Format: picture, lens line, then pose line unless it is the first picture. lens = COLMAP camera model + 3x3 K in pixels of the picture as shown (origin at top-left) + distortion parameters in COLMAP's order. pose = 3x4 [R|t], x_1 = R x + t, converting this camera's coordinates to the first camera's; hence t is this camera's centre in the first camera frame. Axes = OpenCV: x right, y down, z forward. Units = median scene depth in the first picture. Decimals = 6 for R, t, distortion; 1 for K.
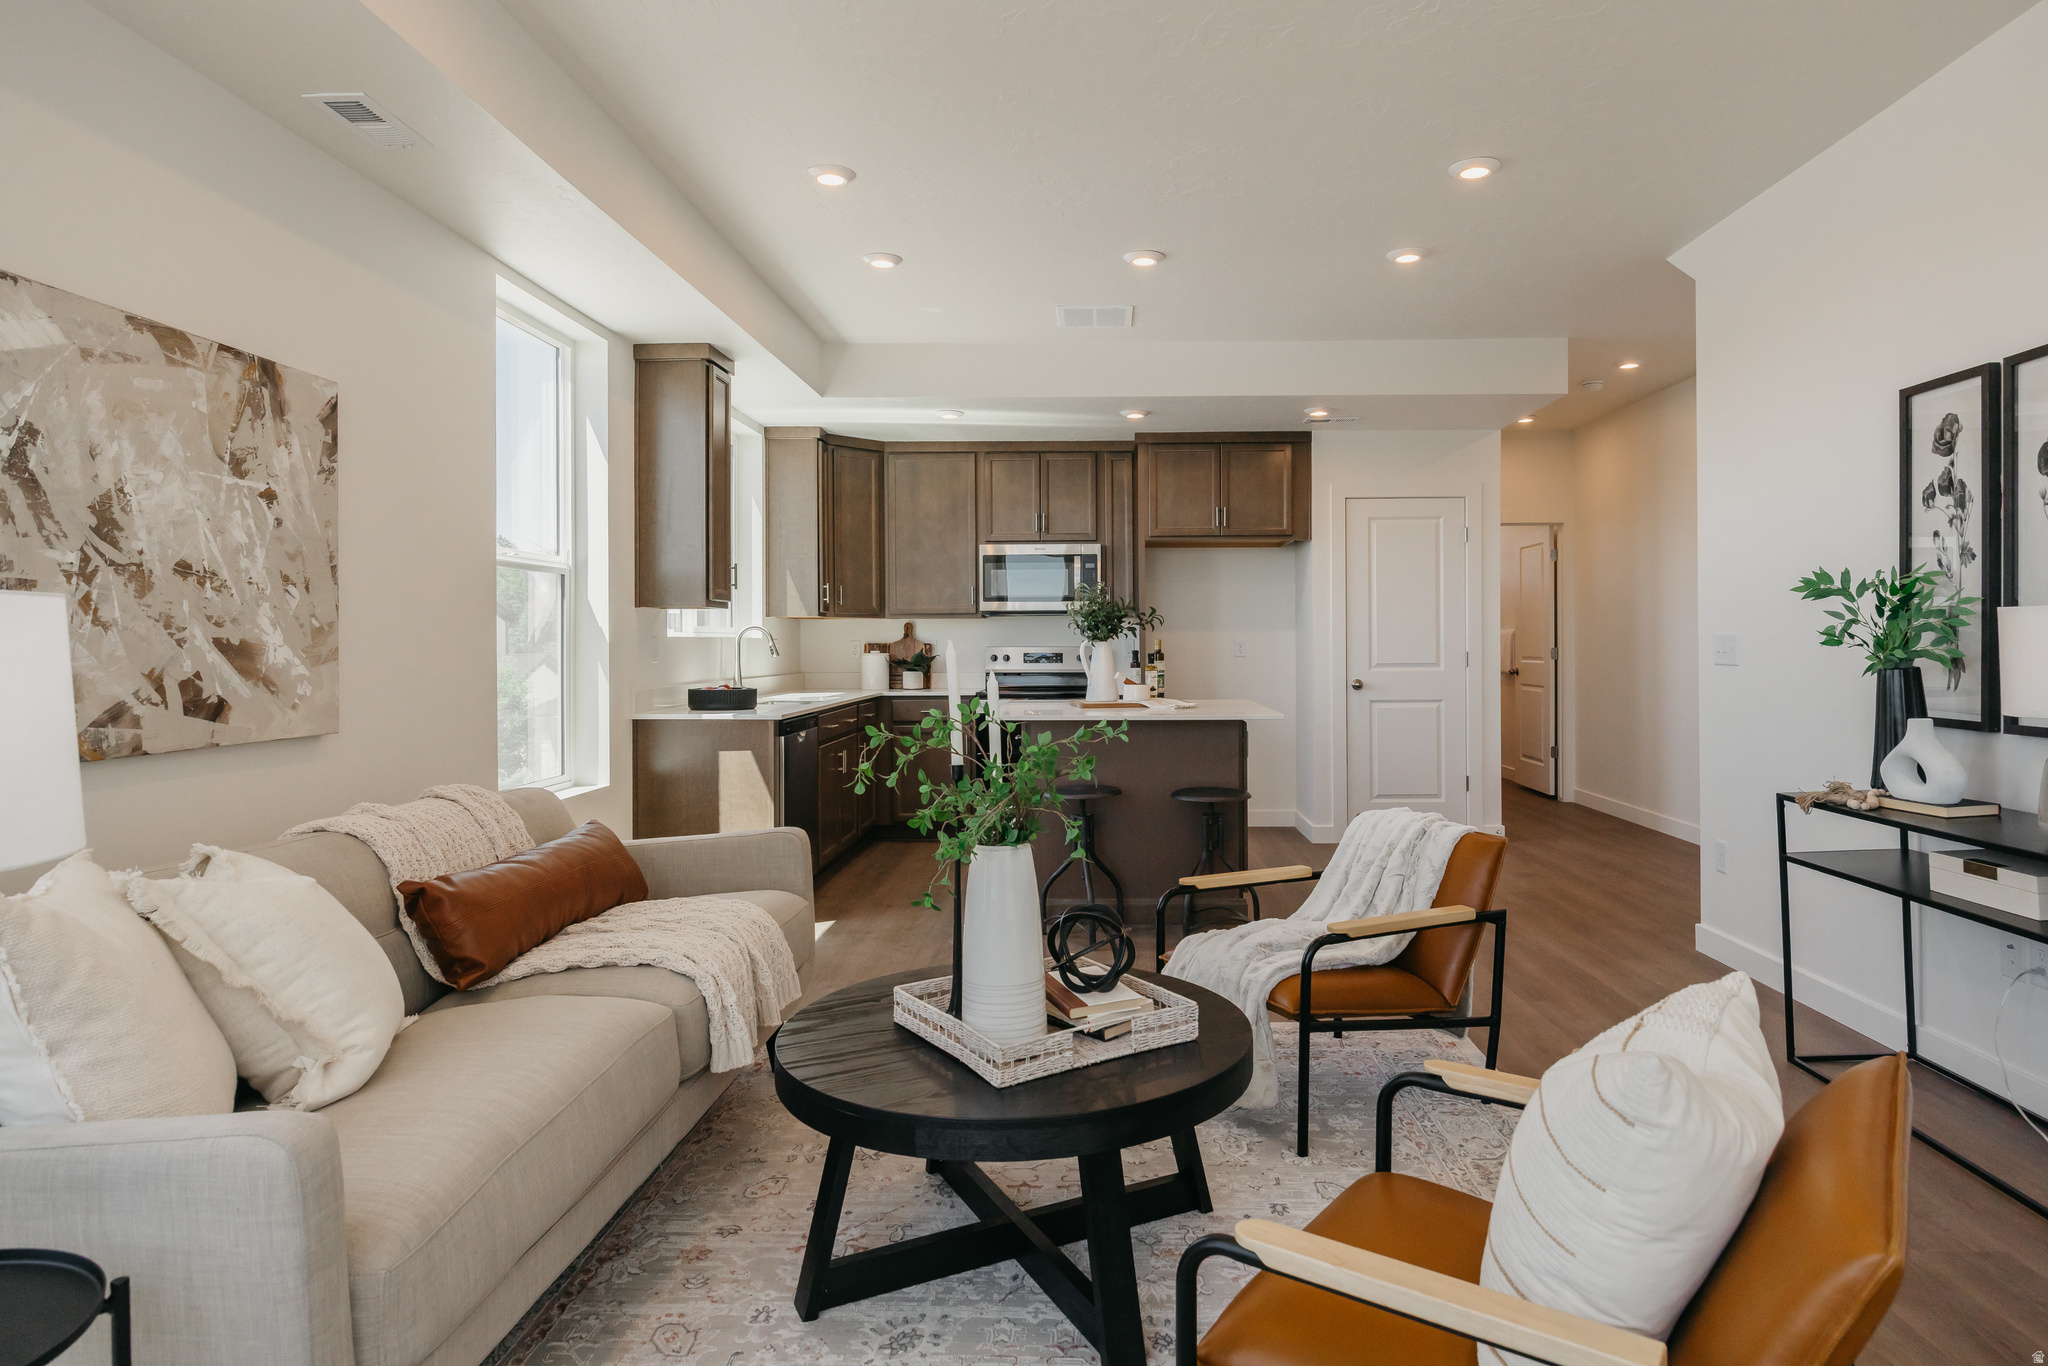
lens RADIAL K [[1194.4, 0, 1079.4], [0, 1194.4, 648.9], [0, 0, 1]] dist [-0.000558, -0.003605]
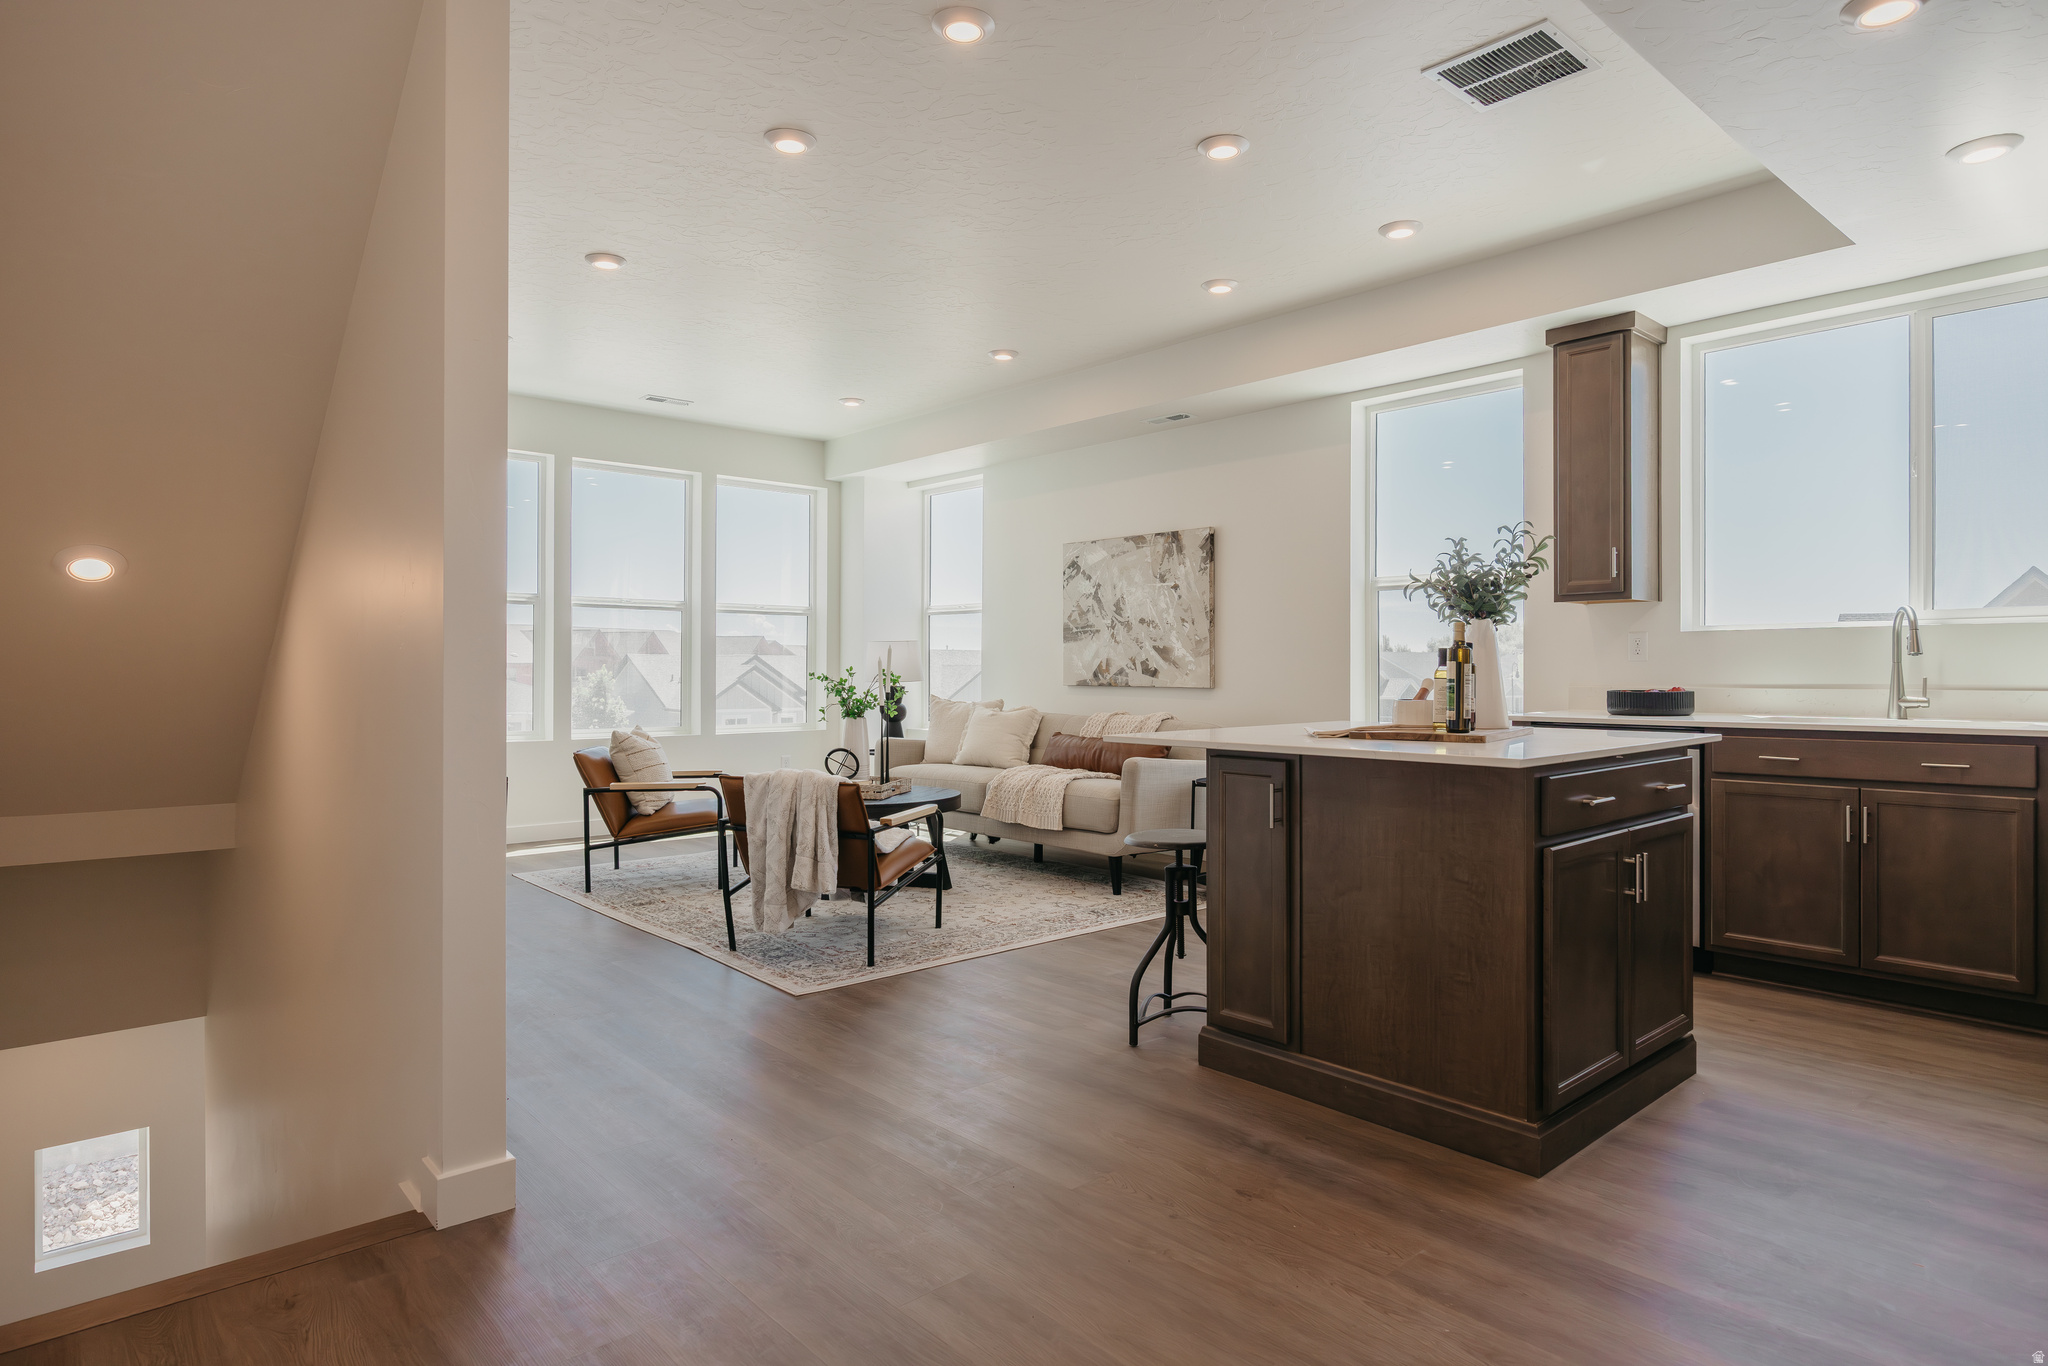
lens RADIAL K [[1153.6, 0, 1015.1], [0, 1153.6, 665.9], [0, 0, 1]] dist [-0.000029, -0.000687]
pose [[-0.740129, 0.001033, -0.672464, 0.985009], [-0.001747, 0.999992, 0.003459, 0.021865], [0.672462, 0.003735, -0.740122, 2.167184]]
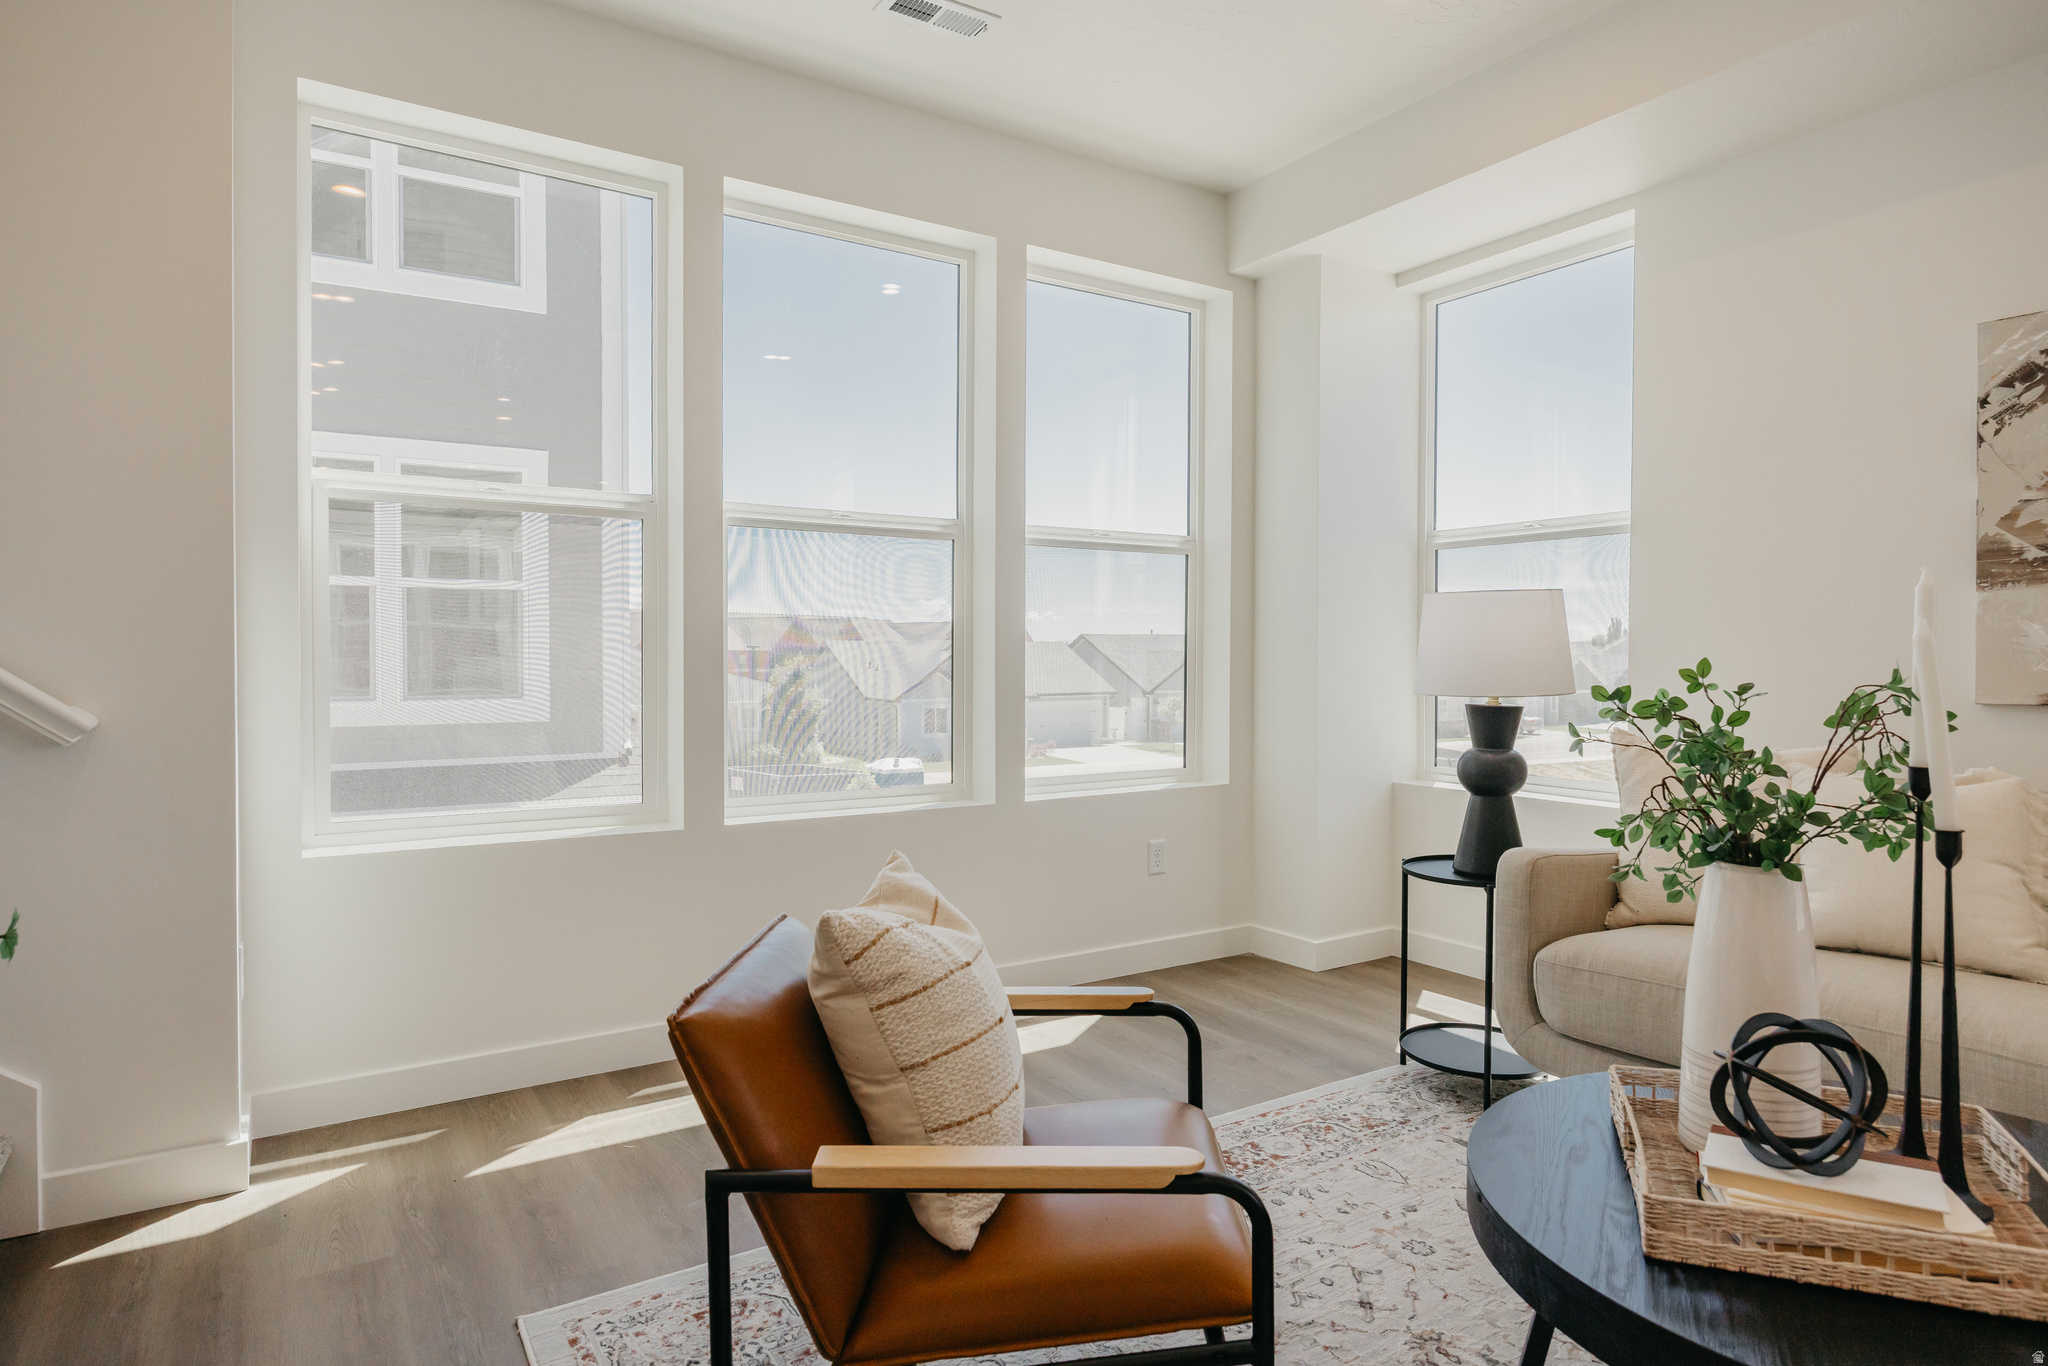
lens RADIAL K [[1140.3, 0, 1031.4], [0, 1140.3, 672.3], [0, 0, 1]] dist [-0.004941, -0.001703]
pose [[-0.829103, 0.015505, -0.558881, 0.437161], [0.004136, 0.999758, 0.021602, 0.023740], [0.559081, 0.015599, -0.828967, 0.870772]]
